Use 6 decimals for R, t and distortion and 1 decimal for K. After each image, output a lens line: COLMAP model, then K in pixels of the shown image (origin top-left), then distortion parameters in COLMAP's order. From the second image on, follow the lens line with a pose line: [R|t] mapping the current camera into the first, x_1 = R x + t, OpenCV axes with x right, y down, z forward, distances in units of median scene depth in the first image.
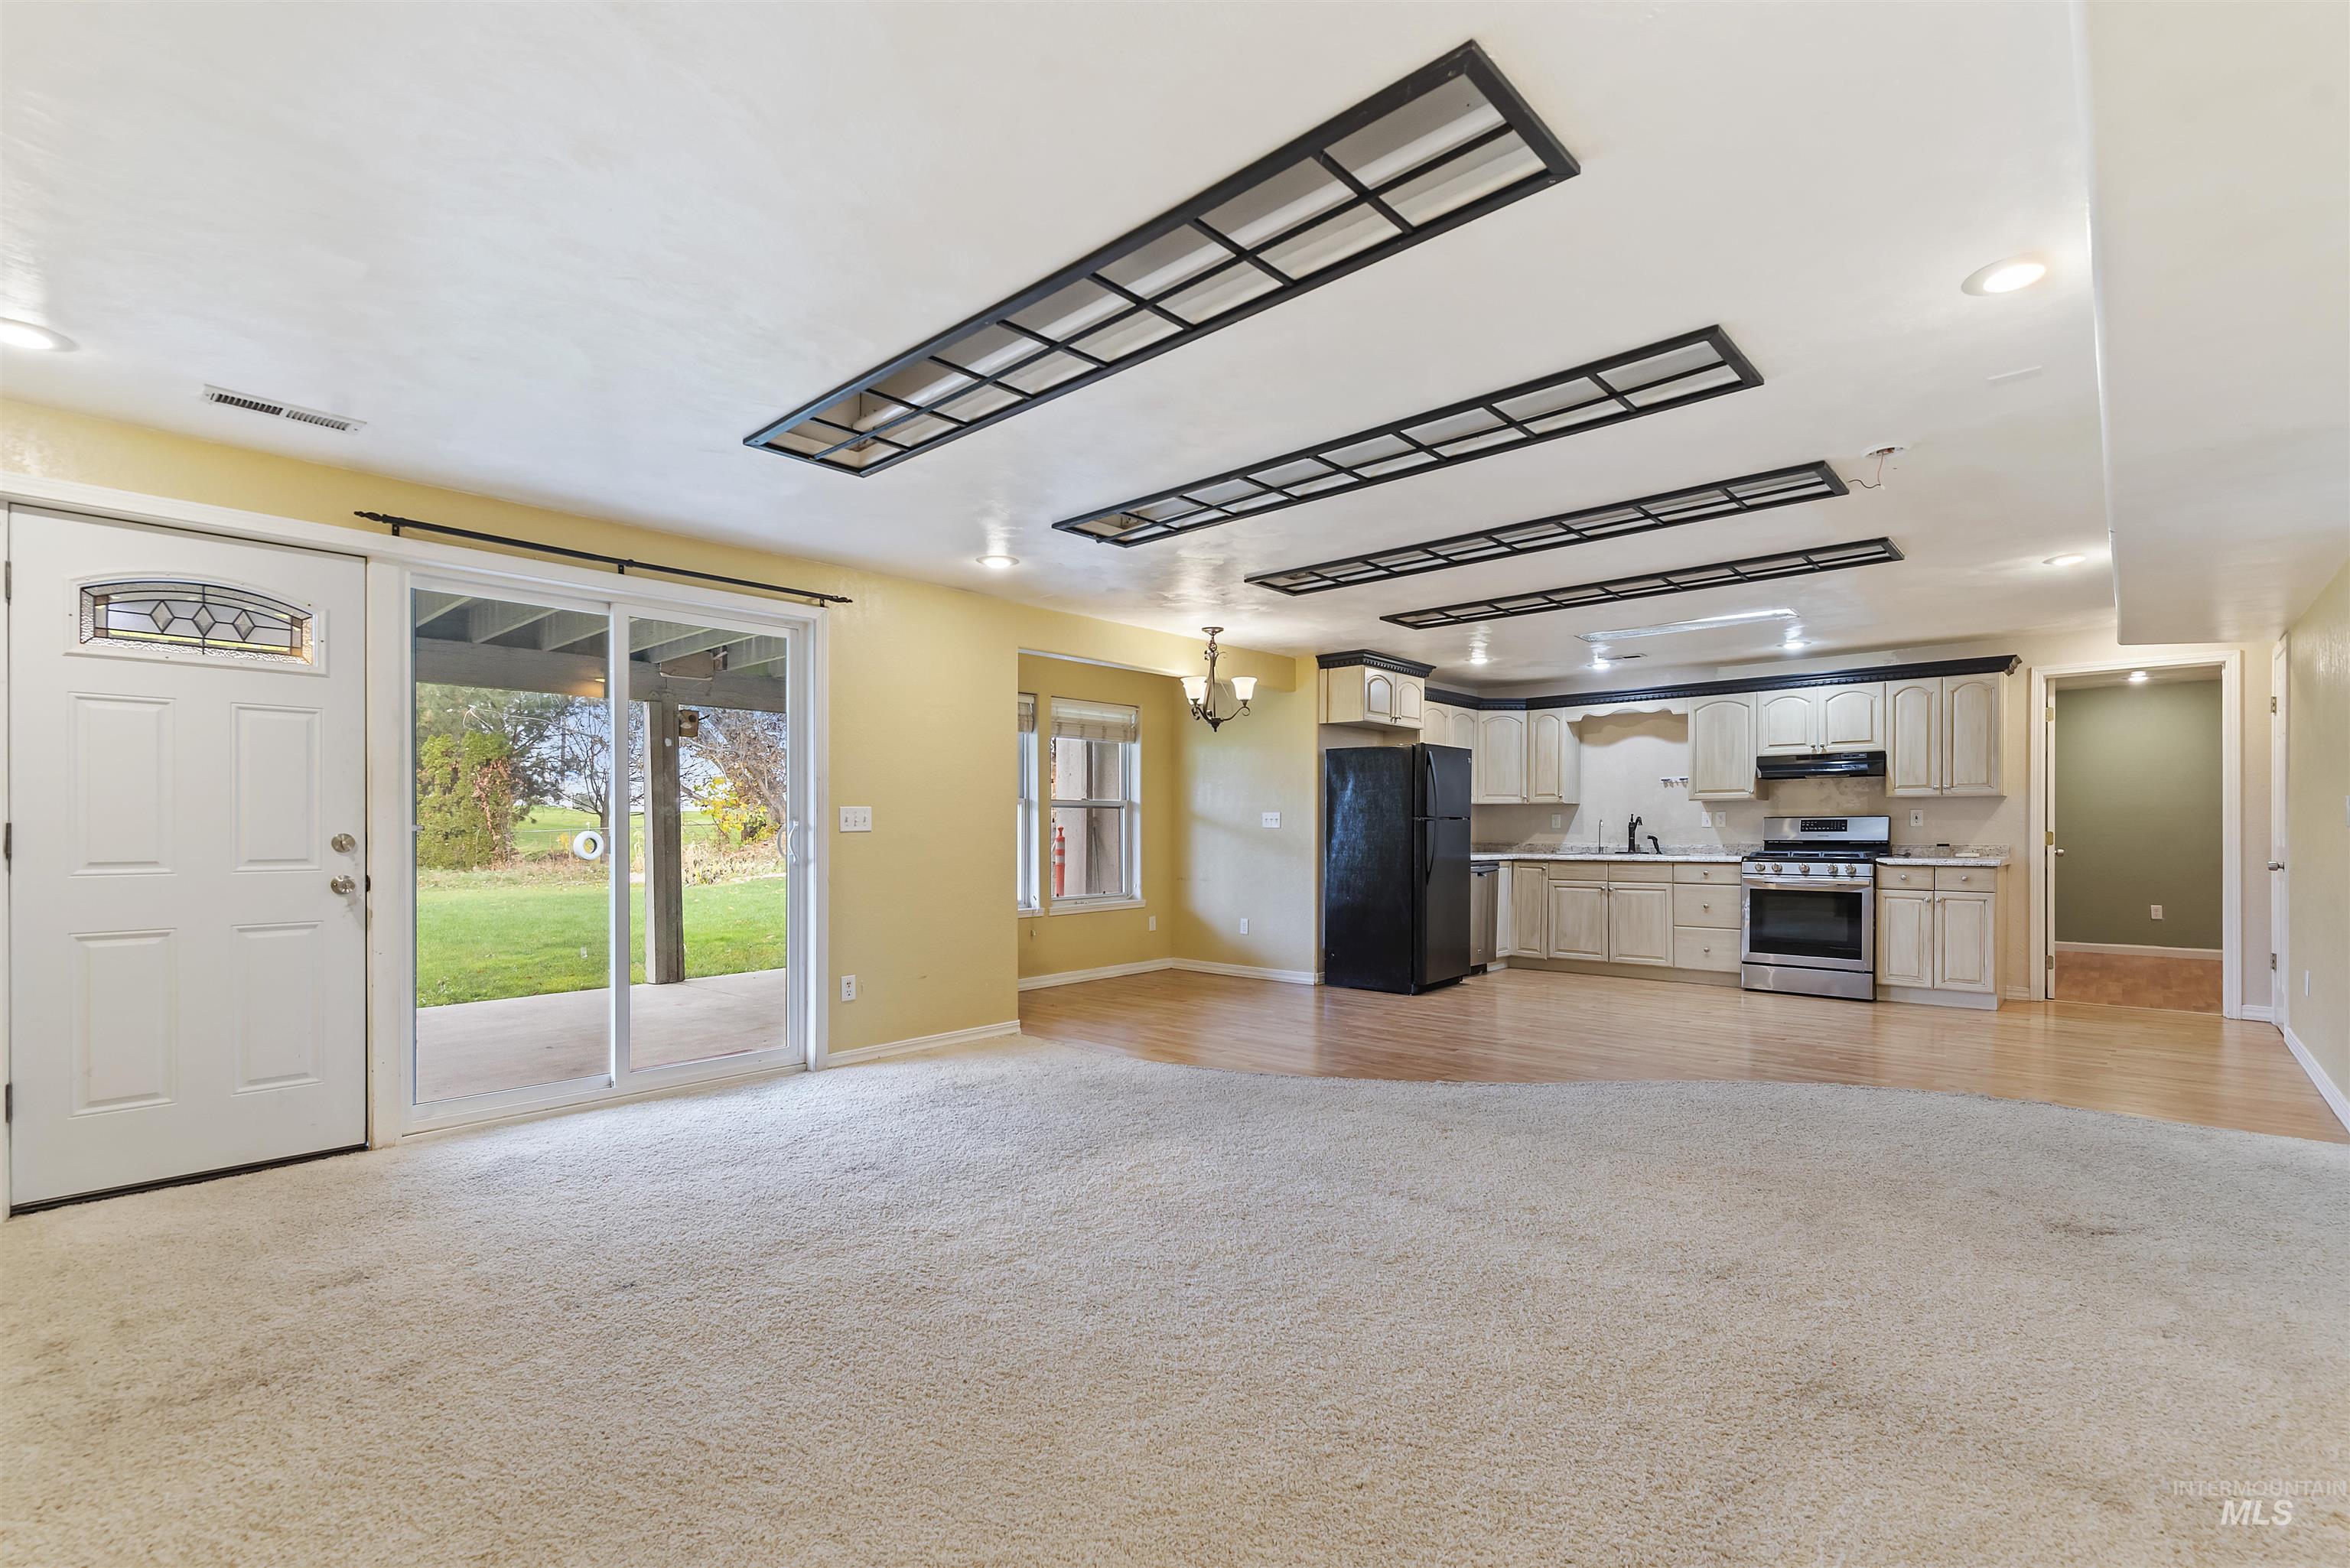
lens RADIAL K [[1042.8, 0, 1176.7], [0, 1042.8, 818.3], [0, 0, 1]] dist [0.018305, -0.000361]
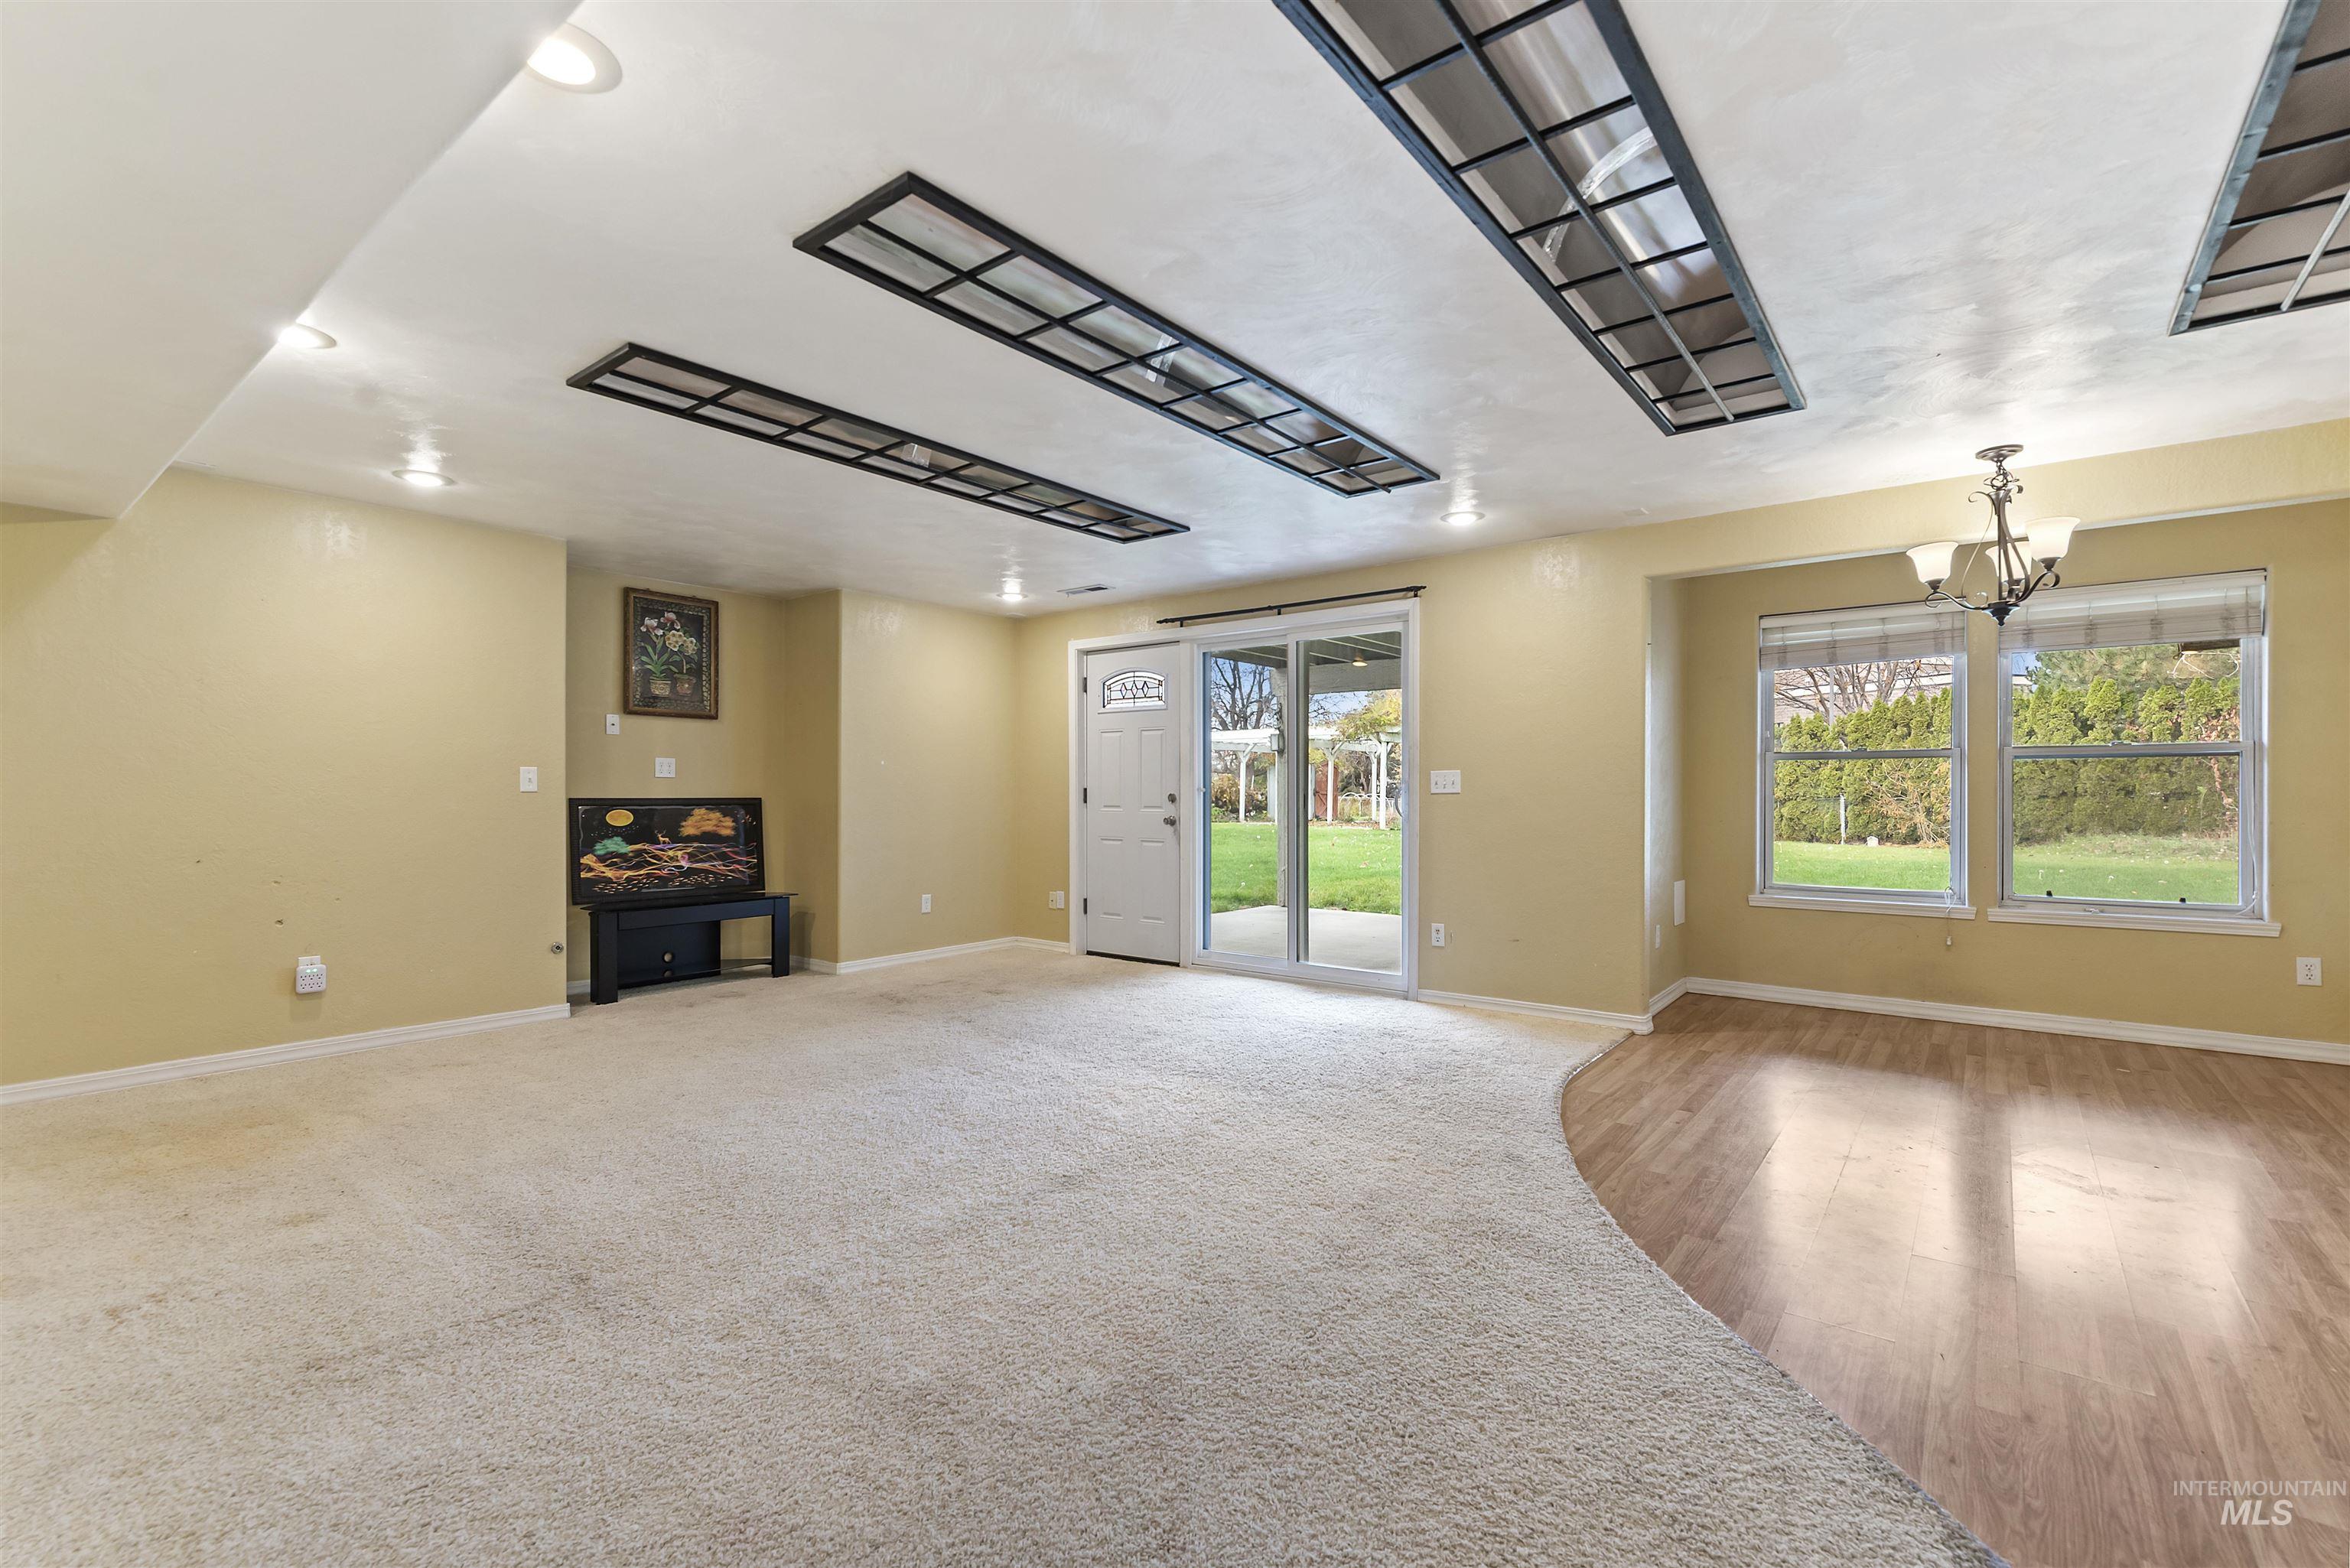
lens RADIAL K [[1002.1, 0, 1190.6], [0, 1002.1, 799.6], [0, 0, 1]] dist [-0.009729, -0.000092]
pose [[0.084962, 0.010927, -0.996324, 0.728154], [0.009172, 0.999889, 0.011748, 0.004068], [0.996342, -0.010136, 0.084853, 0.656186]]
